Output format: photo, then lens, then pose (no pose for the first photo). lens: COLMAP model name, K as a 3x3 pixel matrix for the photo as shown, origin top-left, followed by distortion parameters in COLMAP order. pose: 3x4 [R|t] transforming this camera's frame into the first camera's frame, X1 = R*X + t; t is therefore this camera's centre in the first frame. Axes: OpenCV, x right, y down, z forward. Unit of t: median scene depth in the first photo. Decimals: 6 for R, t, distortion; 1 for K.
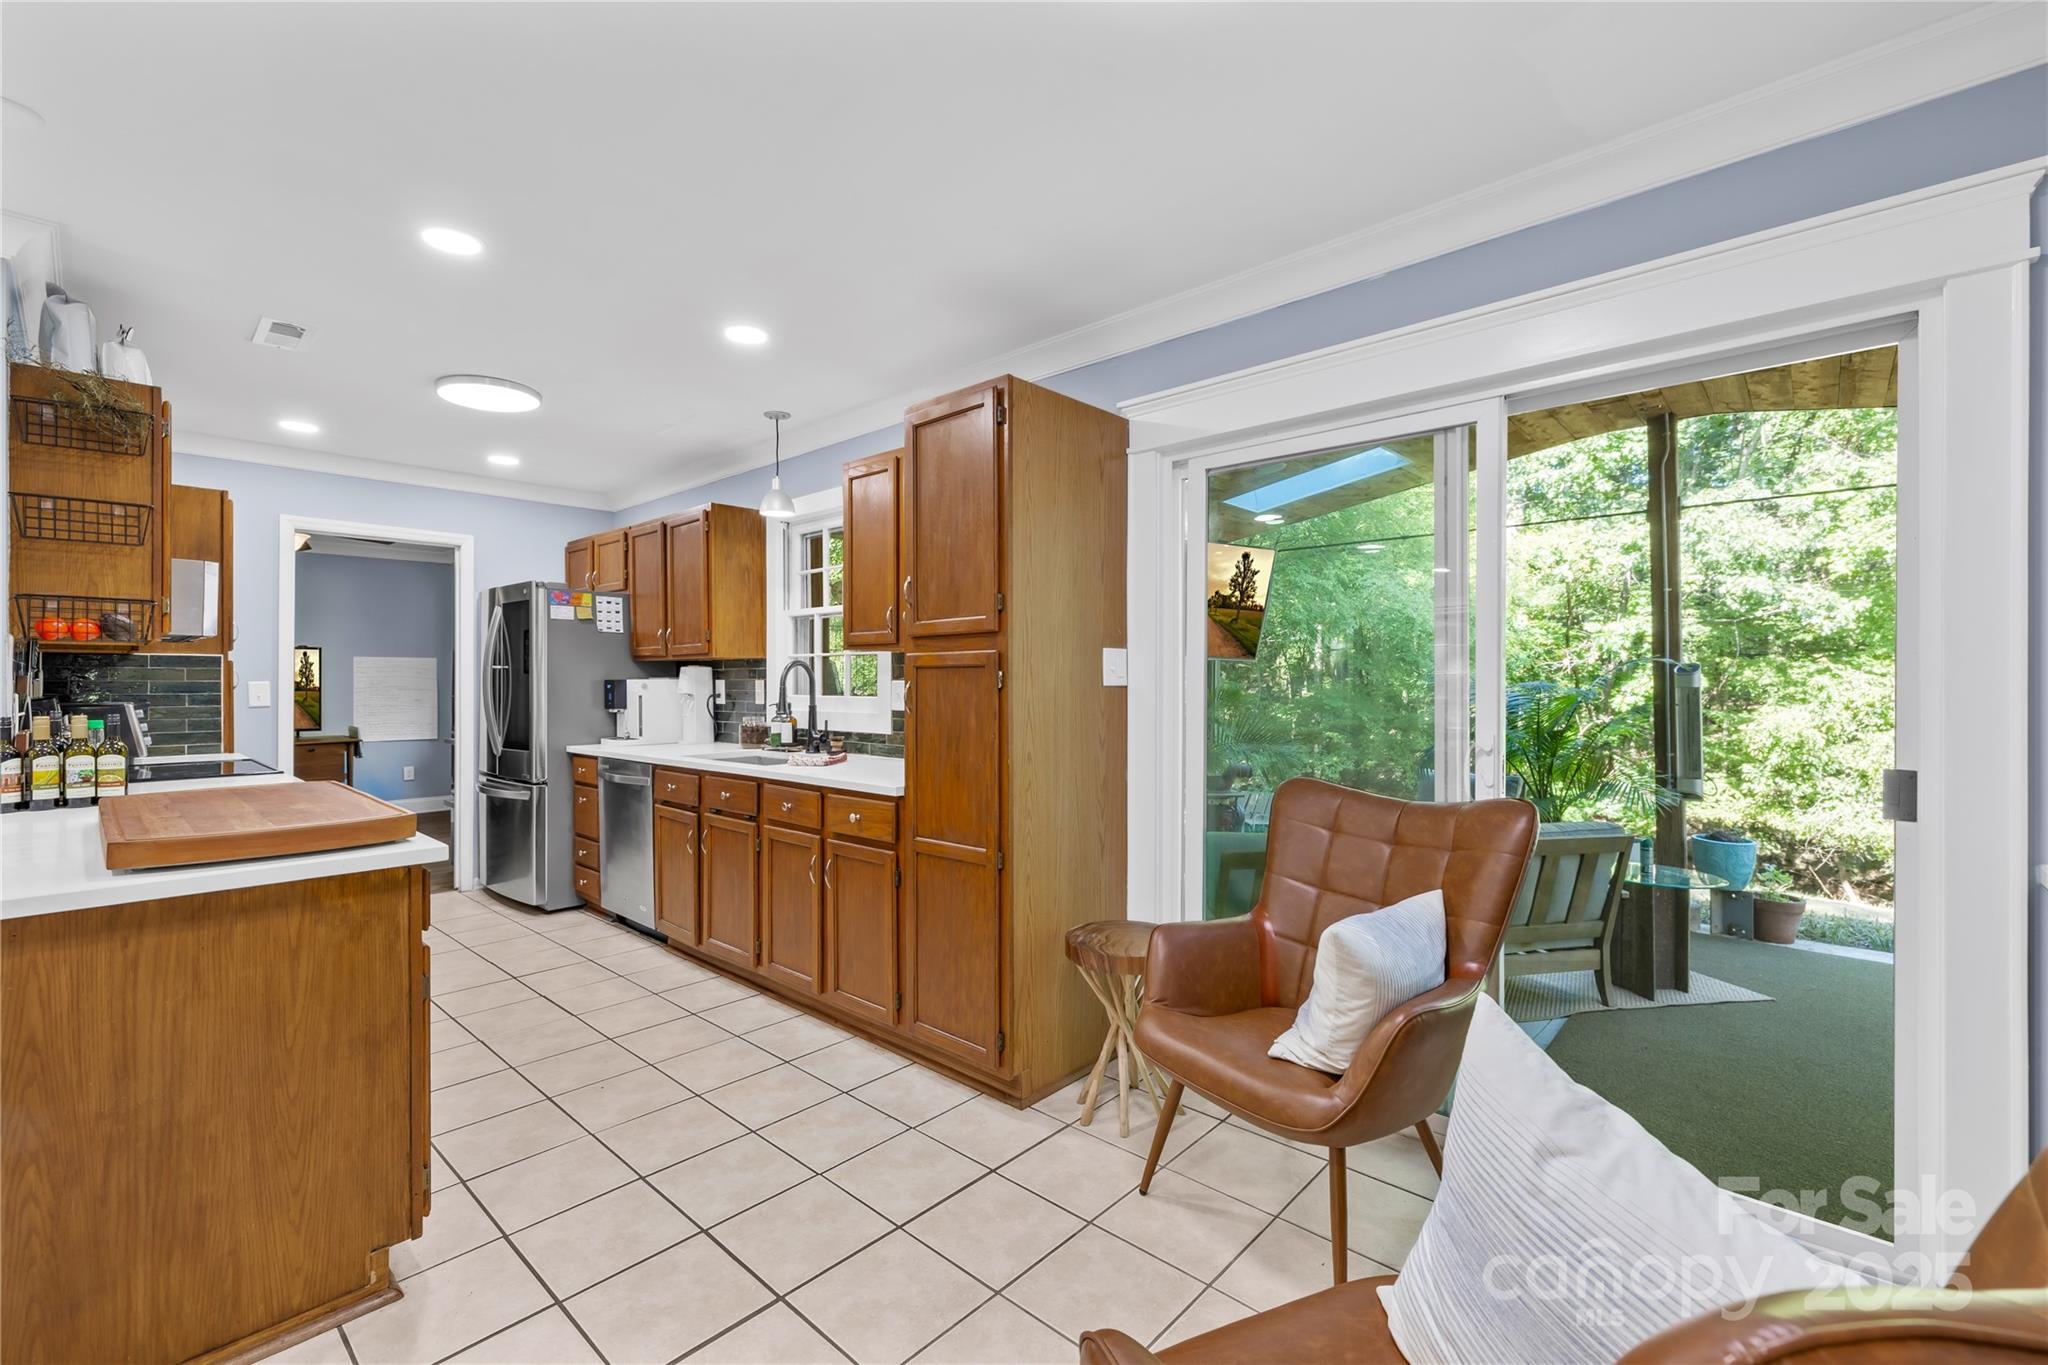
lens RADIAL K [[874.7, 0, 1024.2], [0, 874.7, 668.4], [0, 0, 1]] dist [0.001711, 0.000418]
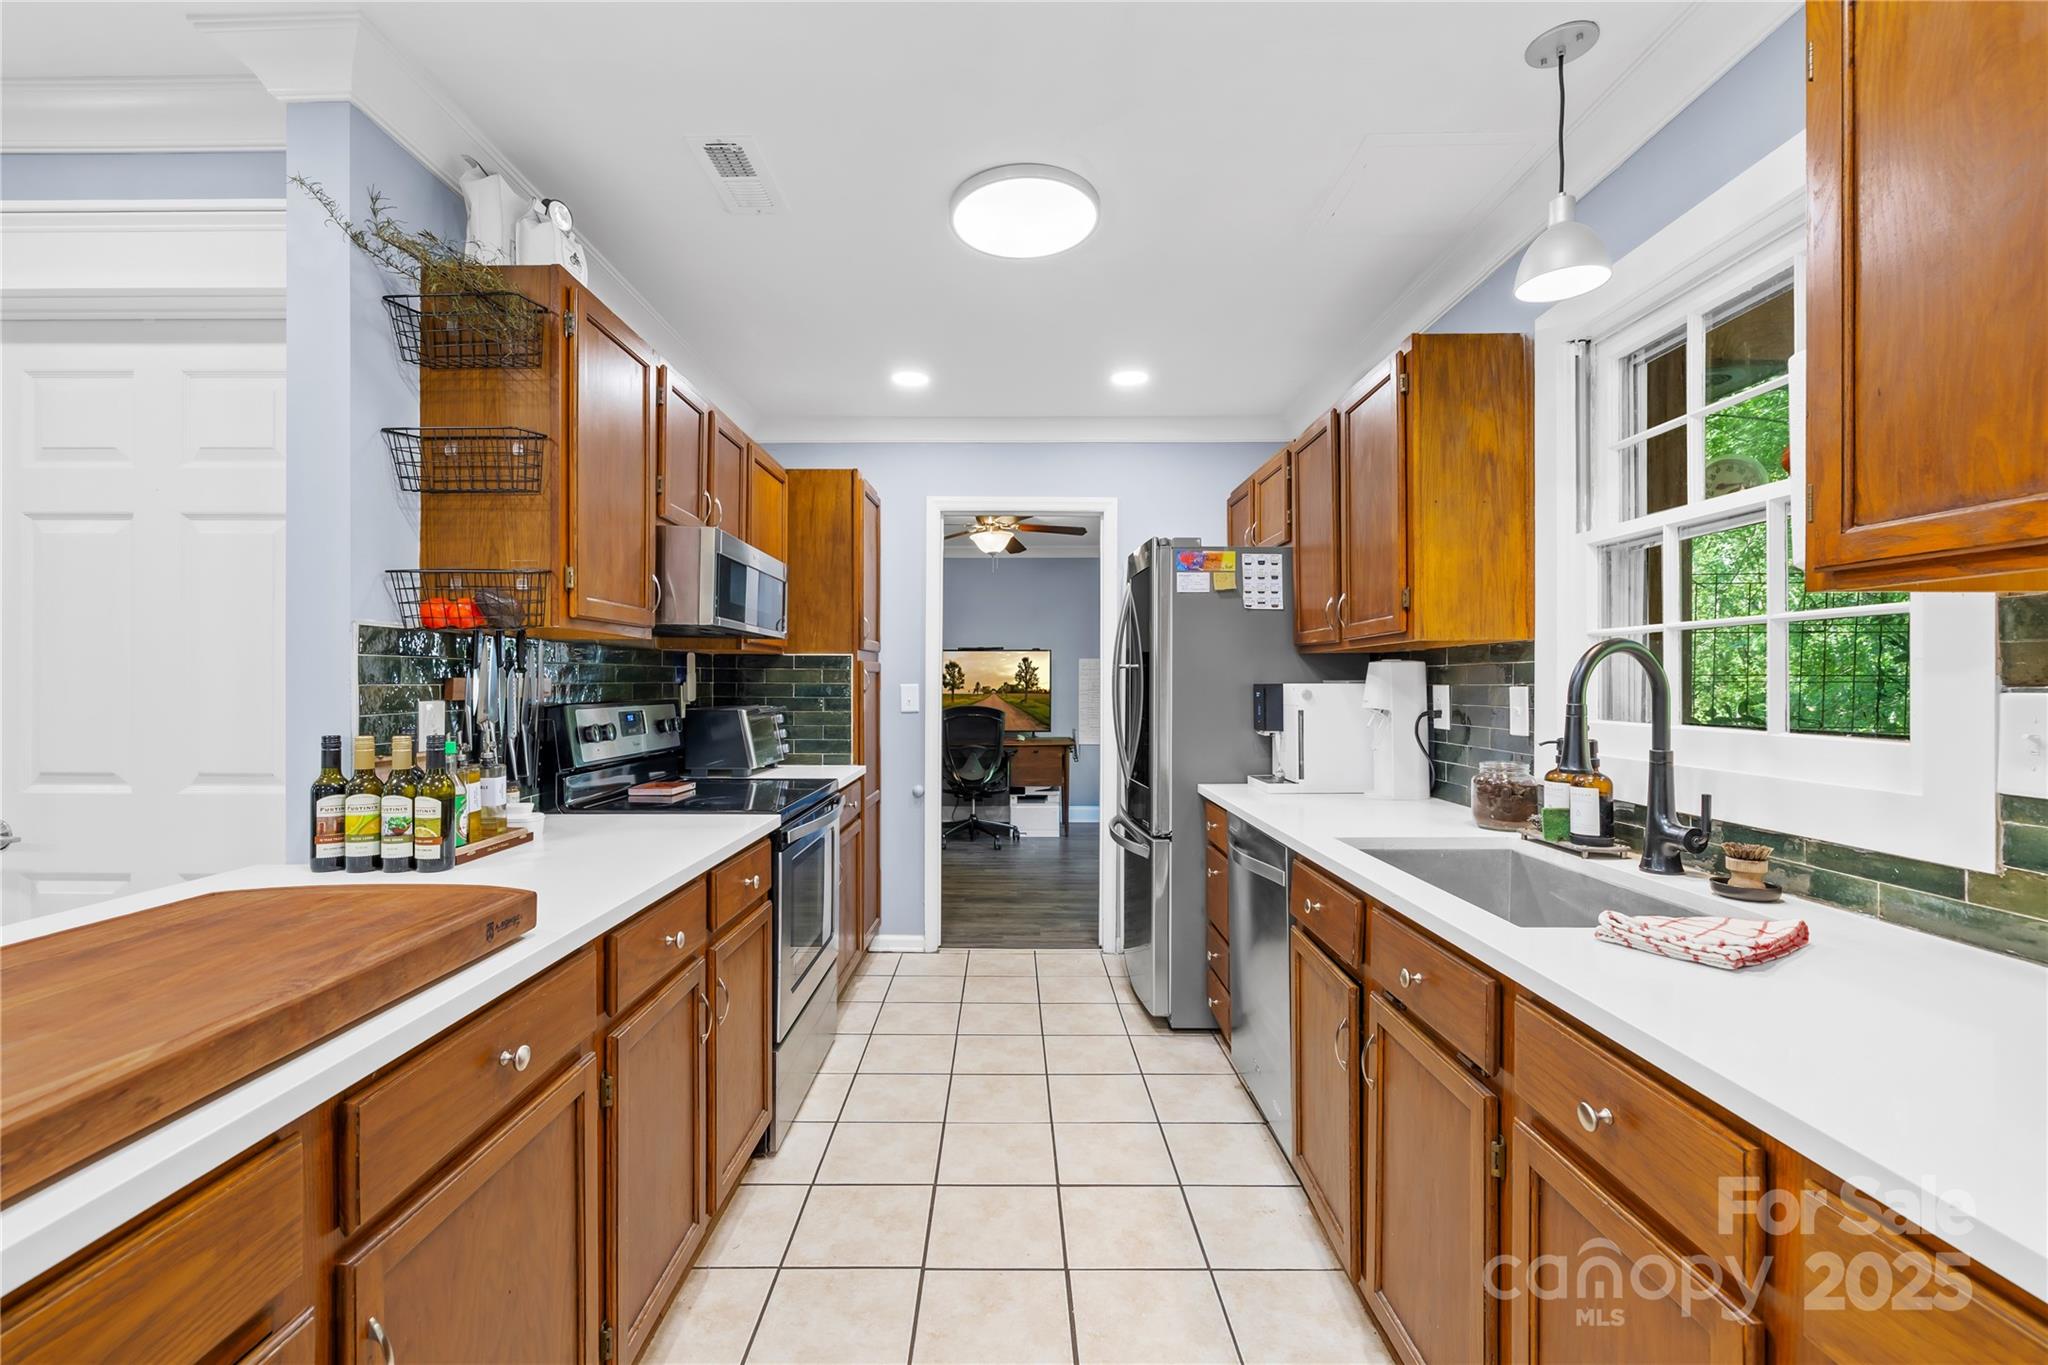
lens RADIAL K [[869.4, 0, 1018.8], [0, 869.4, 685.3], [0, 0, 1]] dist [0.000320, 0.000046]
pose [[0.673845, 0.005806, -0.738850, -0.138255], [0.006817, 0.999878, 0.014074, 0.004313], [0.738841, -0.014520, 0.673723, 0.488605]]
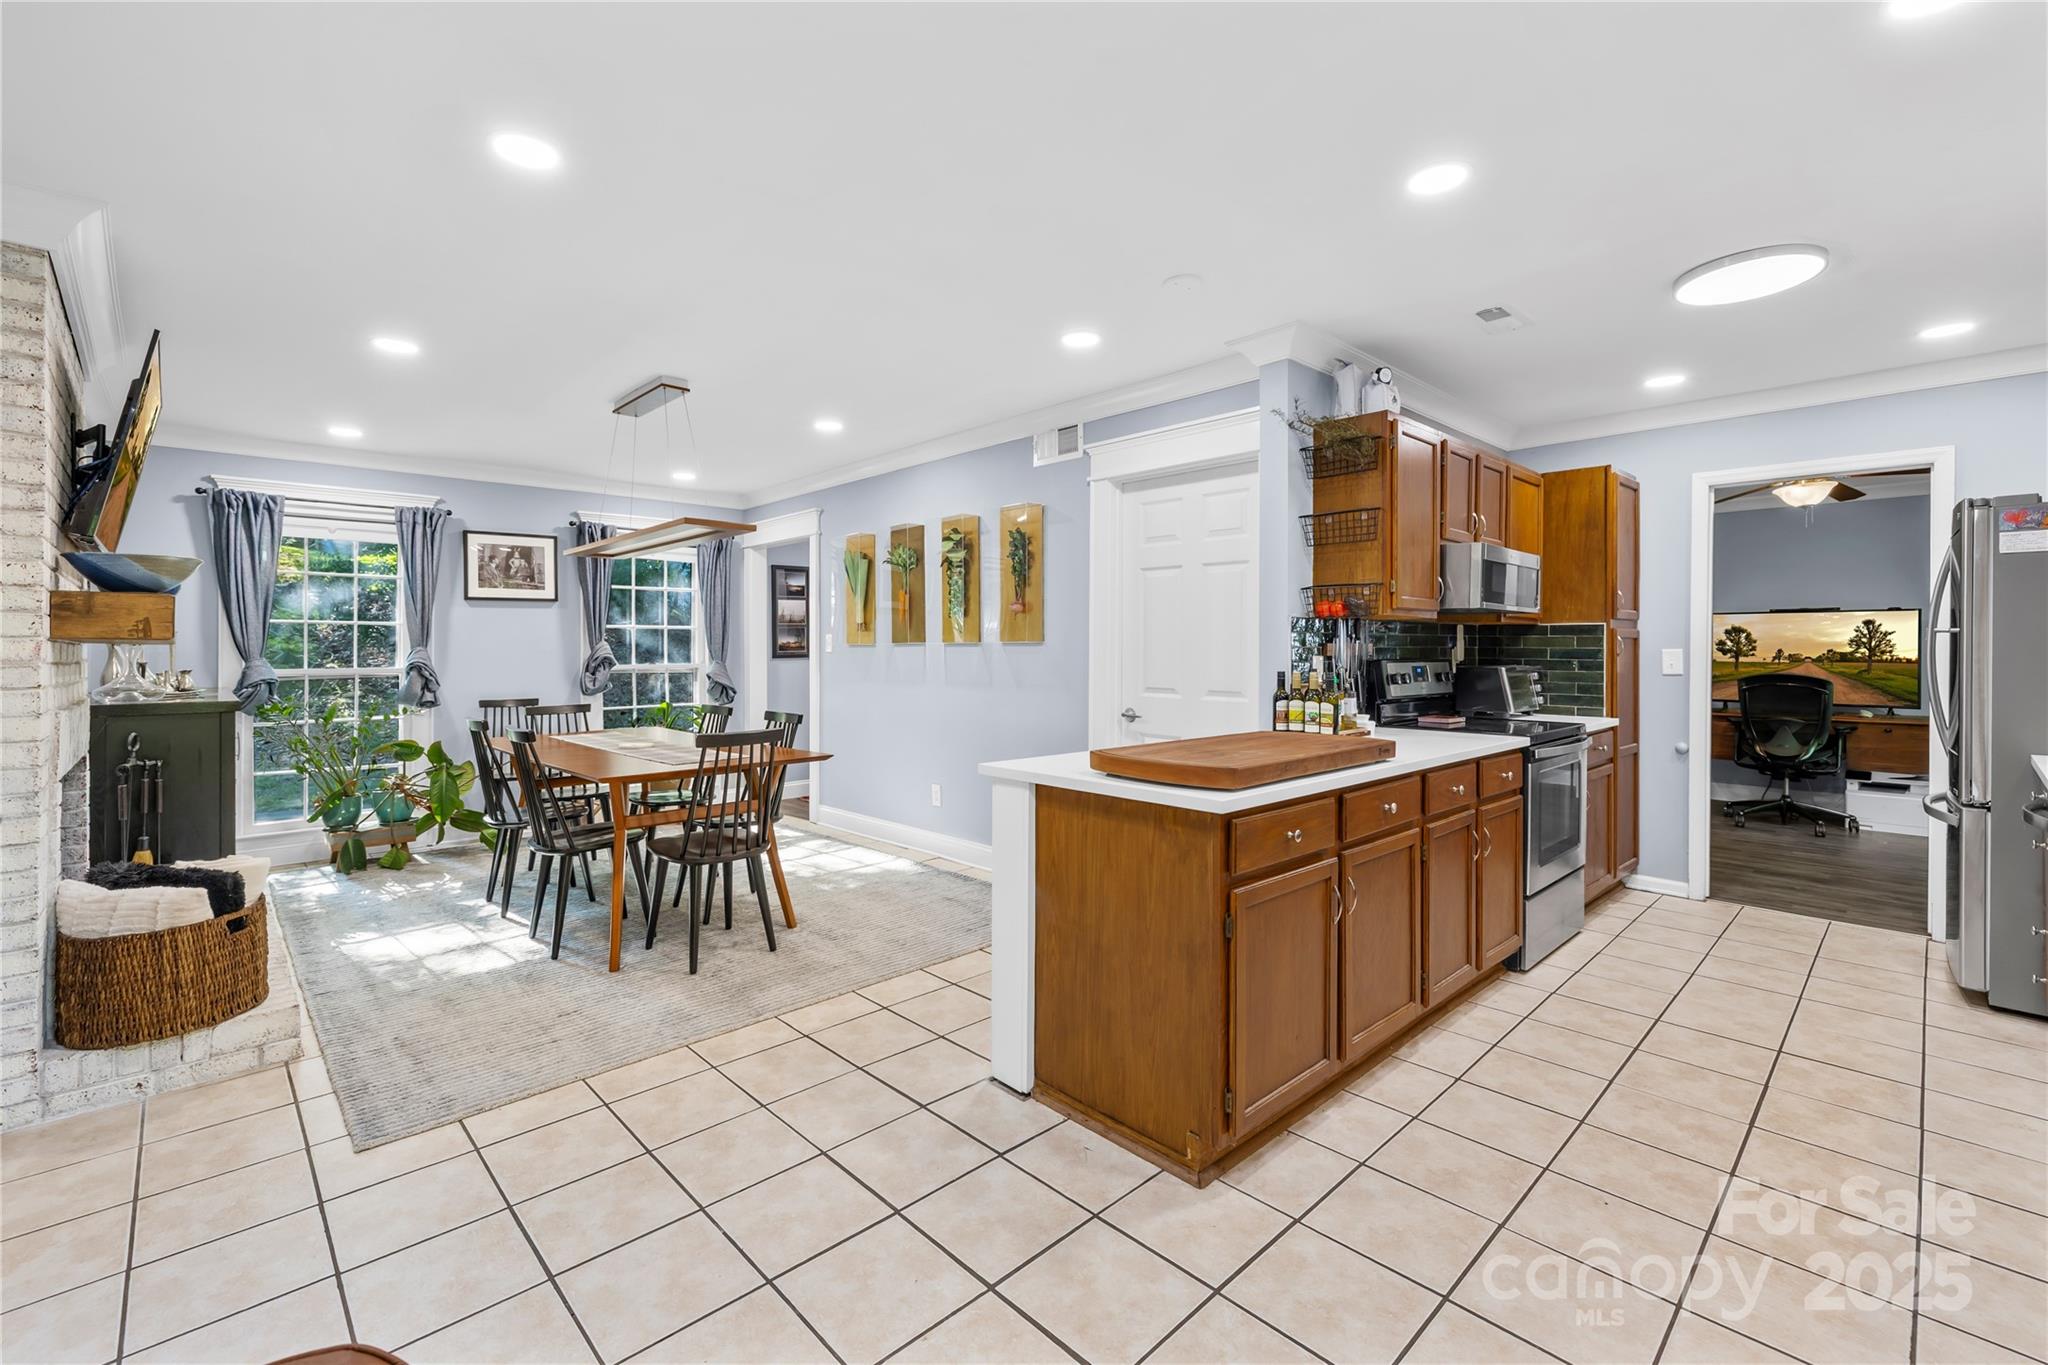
lens RADIAL K [[887.1, 0, 994.9], [0, 887.1, 644.6], [0, 0, 1]] dist [0.000431, 0.000077]
pose [[-0.092111, -0.000351, -0.995749, 0.188023], [0.009801, 0.999951, -0.001259, 0.003886], [0.995700, -0.009875, -0.092103, 0.343719]]
